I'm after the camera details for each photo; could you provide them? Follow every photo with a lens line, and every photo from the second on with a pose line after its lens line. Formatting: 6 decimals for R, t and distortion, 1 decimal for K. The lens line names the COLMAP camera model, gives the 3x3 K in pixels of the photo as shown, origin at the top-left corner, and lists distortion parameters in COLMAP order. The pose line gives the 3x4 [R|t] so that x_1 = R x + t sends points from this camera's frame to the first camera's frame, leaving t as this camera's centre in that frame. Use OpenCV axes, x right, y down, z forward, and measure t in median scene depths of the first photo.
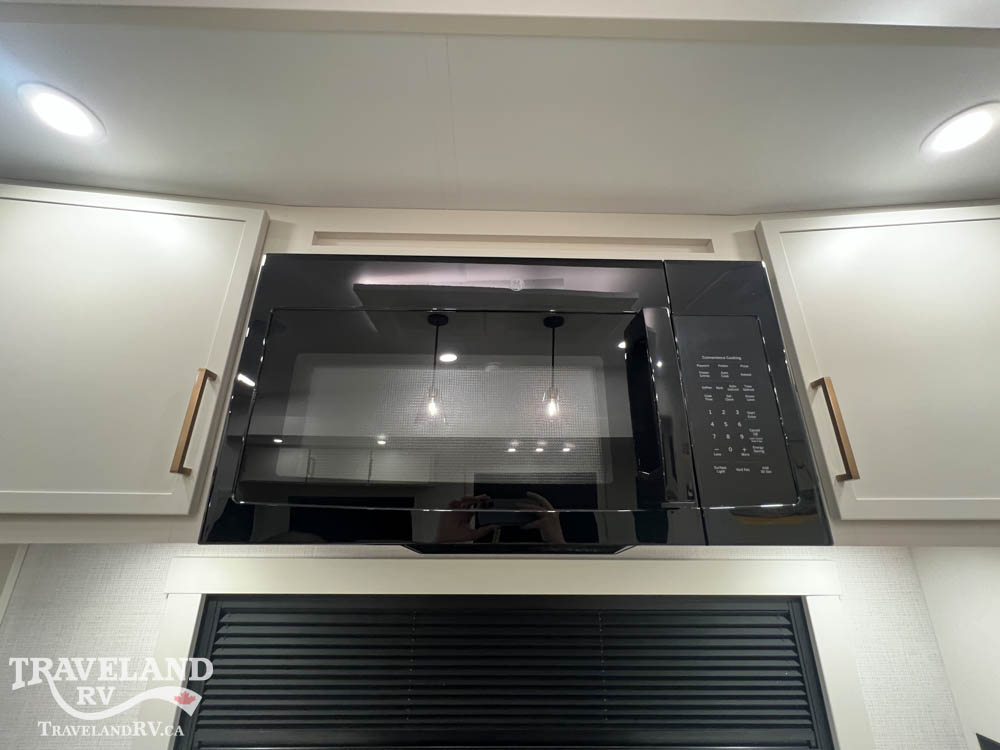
lens RADIAL K [[400.7, 0, 501.0], [0, 400.7, 368.6], [0, 0, 1]] dist [-0.000670, 0.000000]
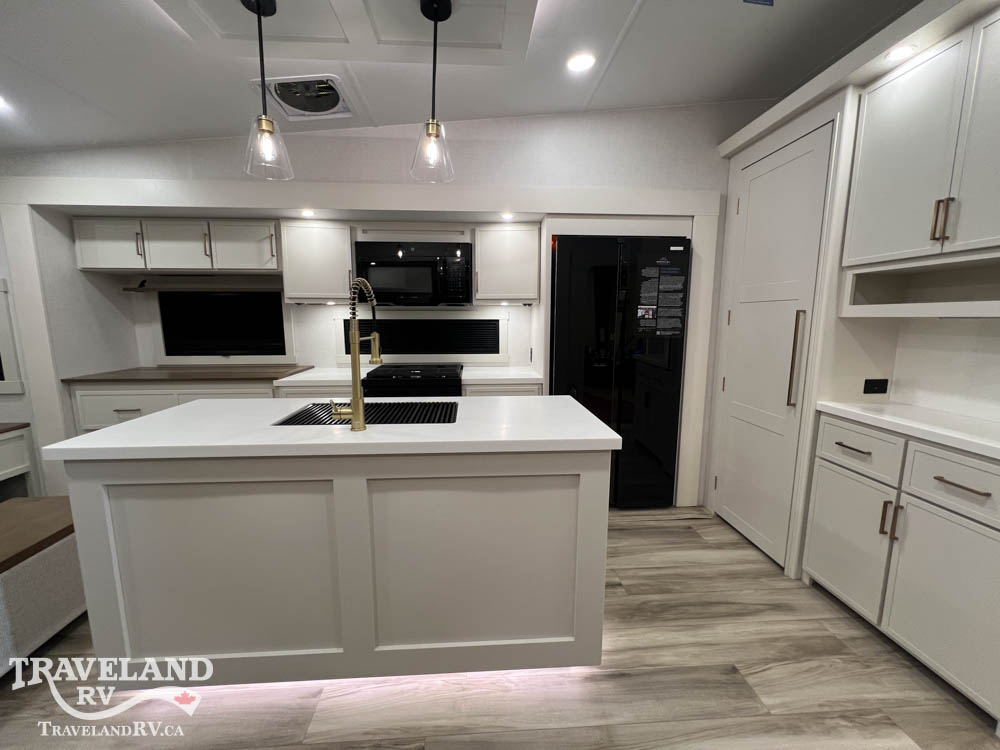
lens RADIAL K [[400.7, 0, 497.3], [0, 400.7, 372.8], [0, 0, 1]] dist [-0.000670, 0.000000]
pose [[0.999290, -0.010218, 0.036275, 0.841146], [-0.008222, 0.880248, 0.474444, -1.166679], [-0.036779, -0.474405, 0.879538, -3.775719]]
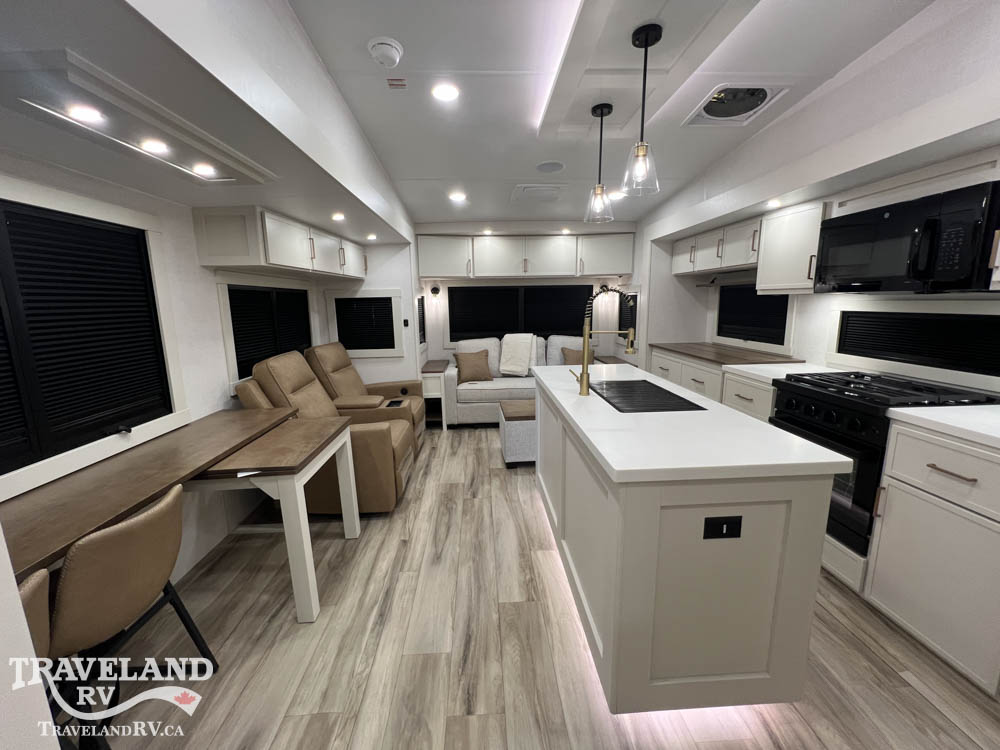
lens RADIAL K [[400.7, 0, 497.6], [0, 400.7, 372.6], [0, 0, 1]] dist [-0.000670, 0.000000]
pose [[0.021745, 0.171314, -0.984977, 3.431385], [0.362927, 0.916650, 0.167442, -0.743590], [0.931564, -0.361116, -0.042242, -2.273201]]
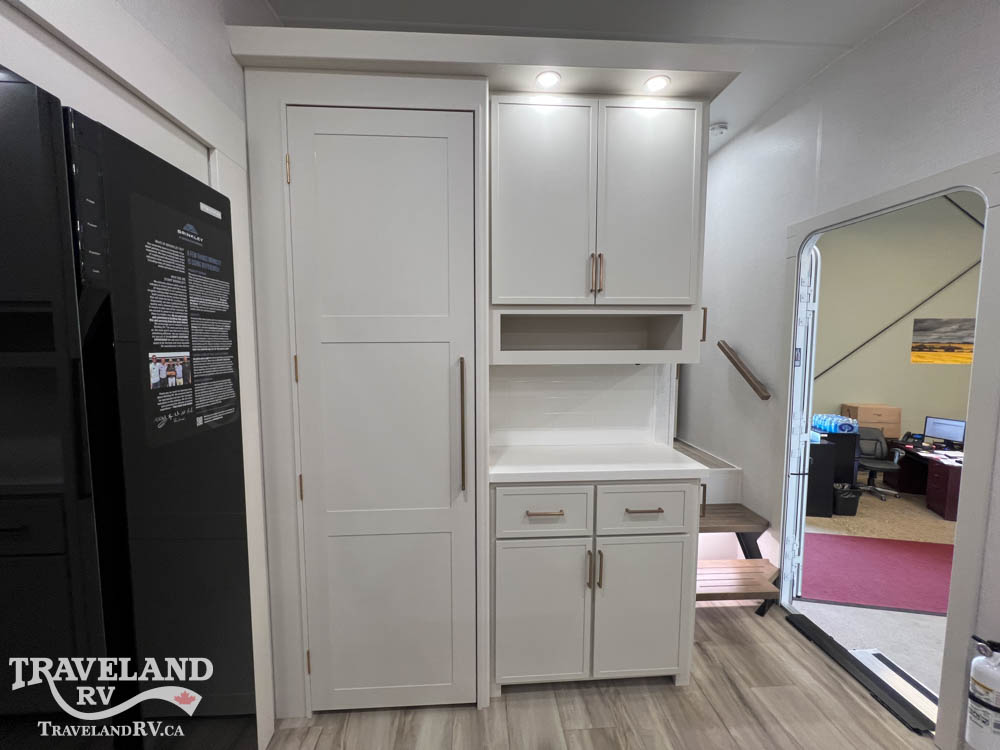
lens RADIAL K [[400.7, 0, 497.9], [0, 400.7, 372.5], [0, 0, 1]] dist [-0.000670, 0.000000]
pose [[-0.037837, -0.088949, 0.995317, 1.076128], [-0.348310, 0.934740, 0.070294, -0.209378], [-0.936616, -0.344019, -0.066350, -0.712775]]
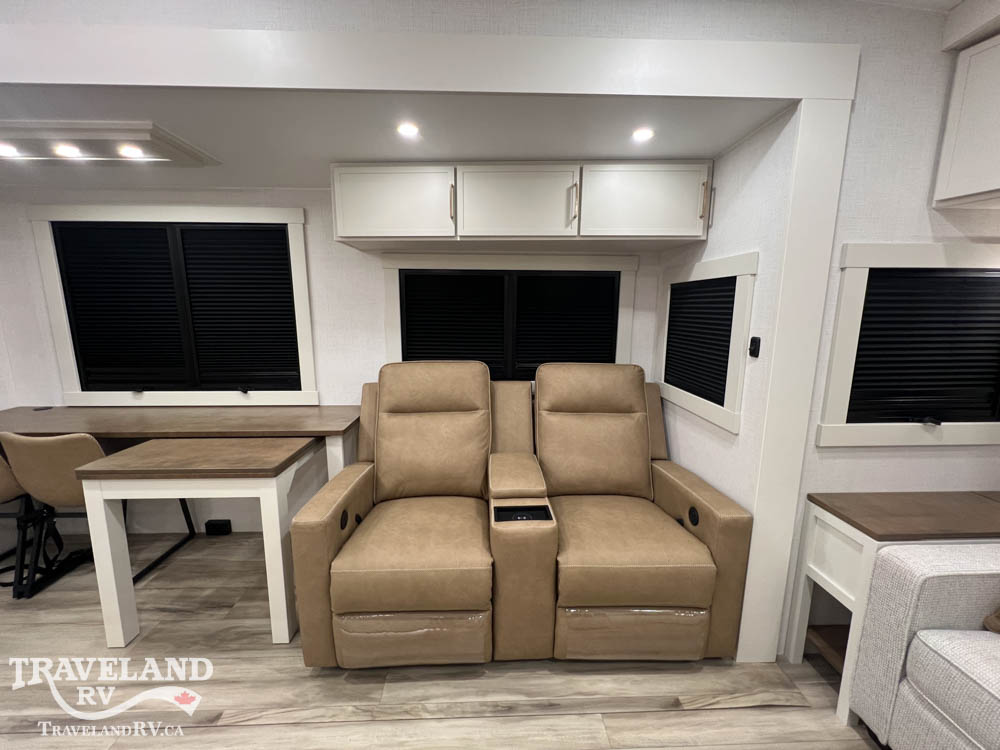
lens RADIAL K [[400.7, 0, 495.6], [0, 400.7, 372.3], [0, 0, 1]] dist [-0.000670, 0.000000]
pose [[-0.999933, -0.006742, -0.009441, -1.942388], [-0.004866, 0.982492, -0.186244, -0.323353], [0.010531, -0.186185, -0.982458, -1.344226]]
